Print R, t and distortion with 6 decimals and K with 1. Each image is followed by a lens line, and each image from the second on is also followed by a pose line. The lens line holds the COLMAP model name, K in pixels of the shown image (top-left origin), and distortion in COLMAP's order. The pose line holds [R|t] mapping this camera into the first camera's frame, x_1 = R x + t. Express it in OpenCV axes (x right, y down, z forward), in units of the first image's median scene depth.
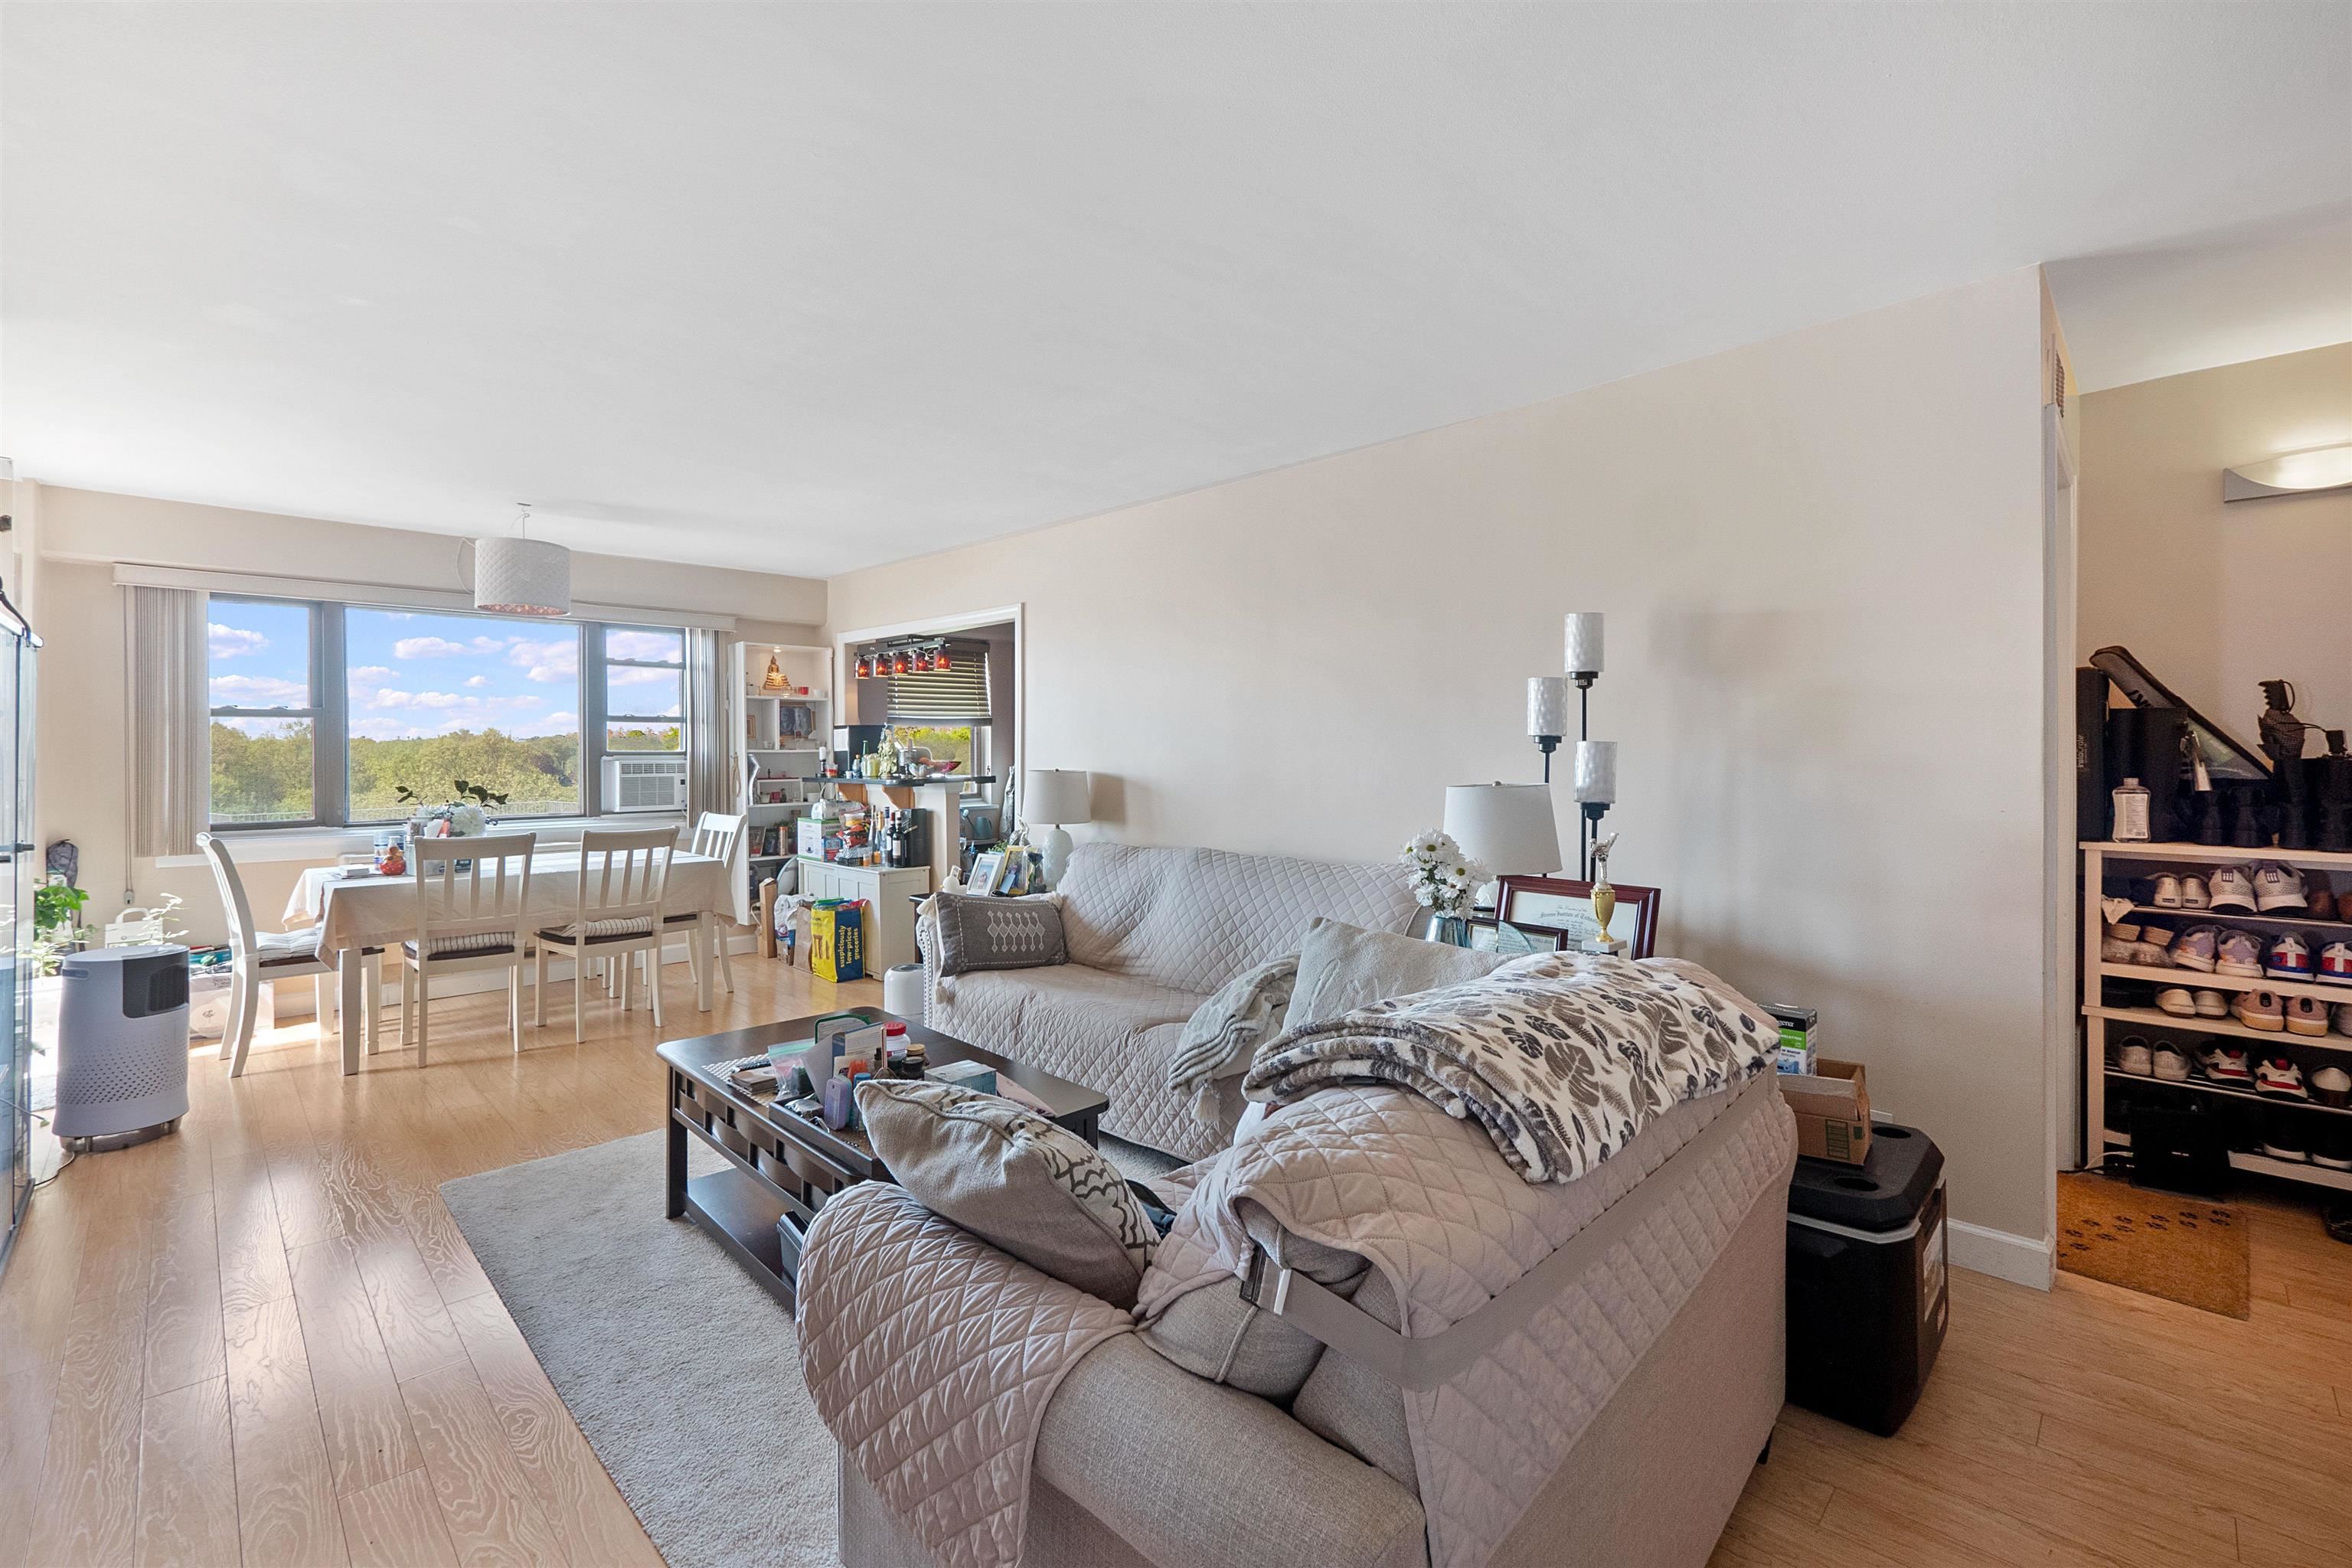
lens RADIAL K [[995.5, 0, 1174.6], [0, 995.5, 749.3], [0, 0, 1]] dist [-0.006909, 0.000812]
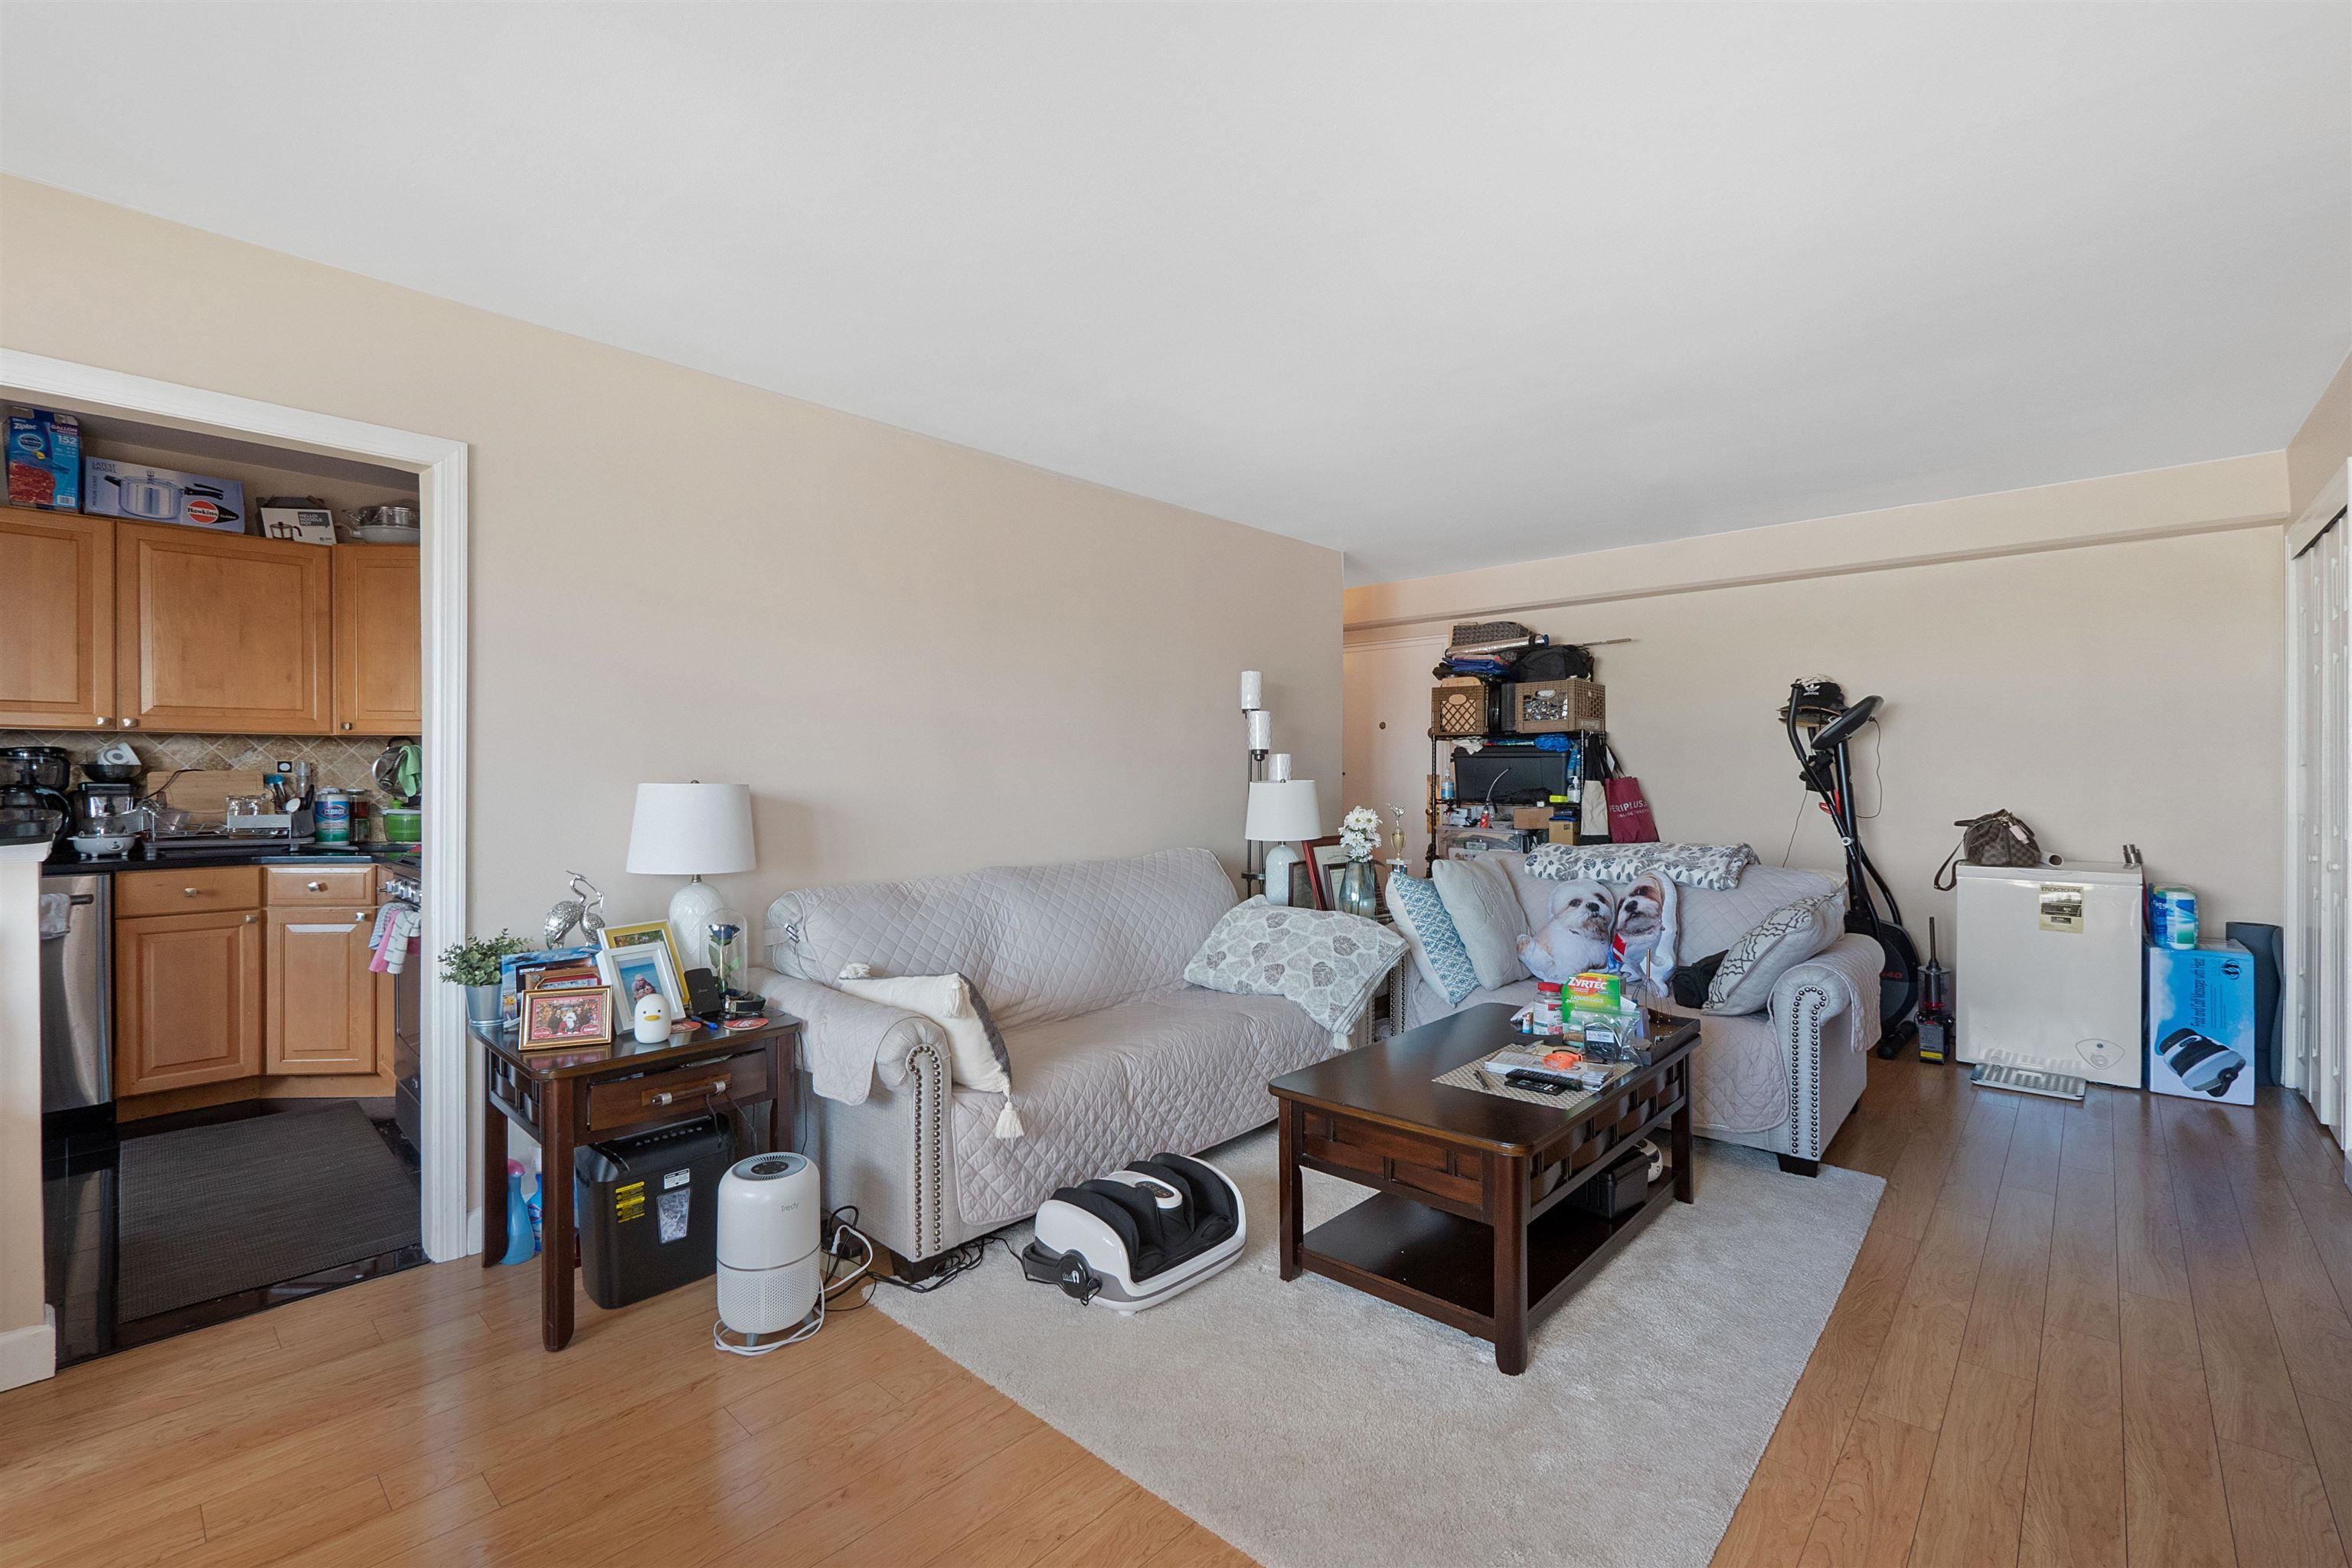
lens RADIAL K [[995.5, 0, 1159.5], [0, 995.5, 777.9], [0, 0, 1]] dist [-0.006909, 0.000812]
pose [[-0.037805, 0.004983, 0.999273, -0.574879], [0.000509, 0.999988, -0.004967, 0.016941], [-0.999285, 0.000321, -0.037807, 0.603652]]
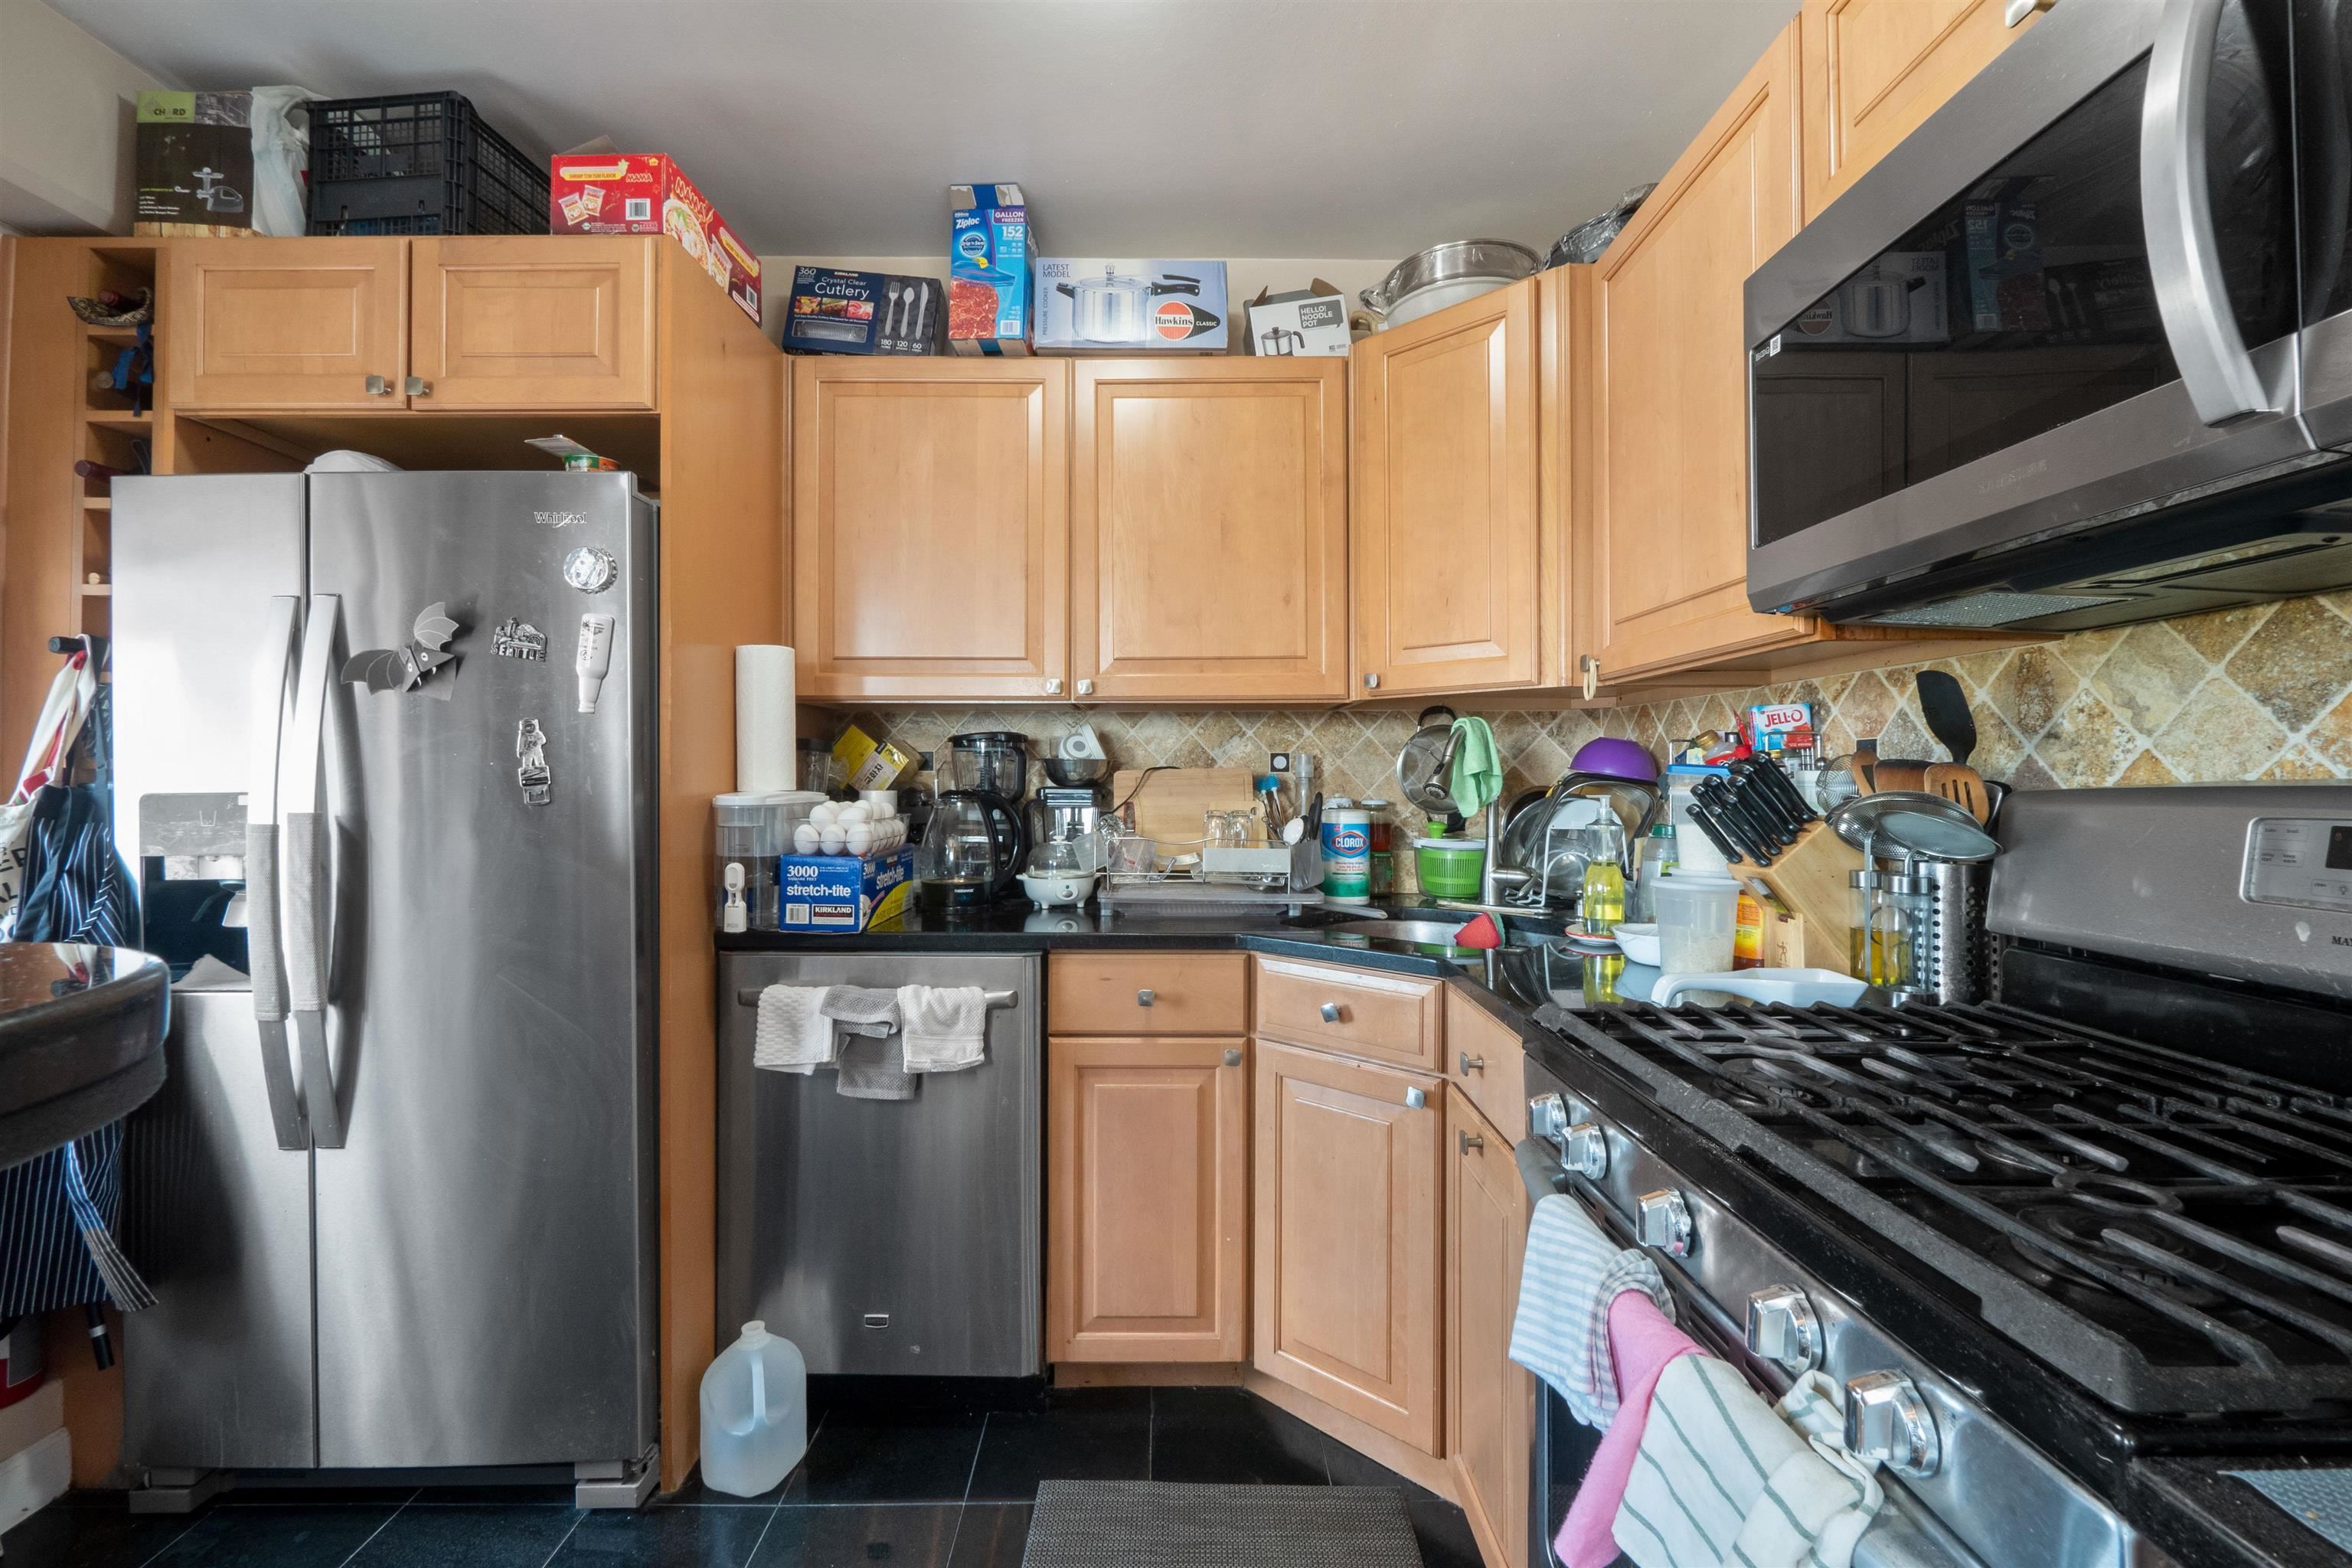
lens RADIAL K [[995.5, 0, 1170.1], [0, 995.5, 768.9], [0, 0, 1]] dist [-0.006909, 0.000812]
pose [[0.709481, 0.016312, 0.704536, -0.182825], [-0.006406, 0.999840, -0.016698, 0.015440], [-0.704696, 0.007334, 0.709472, 0.928089]]
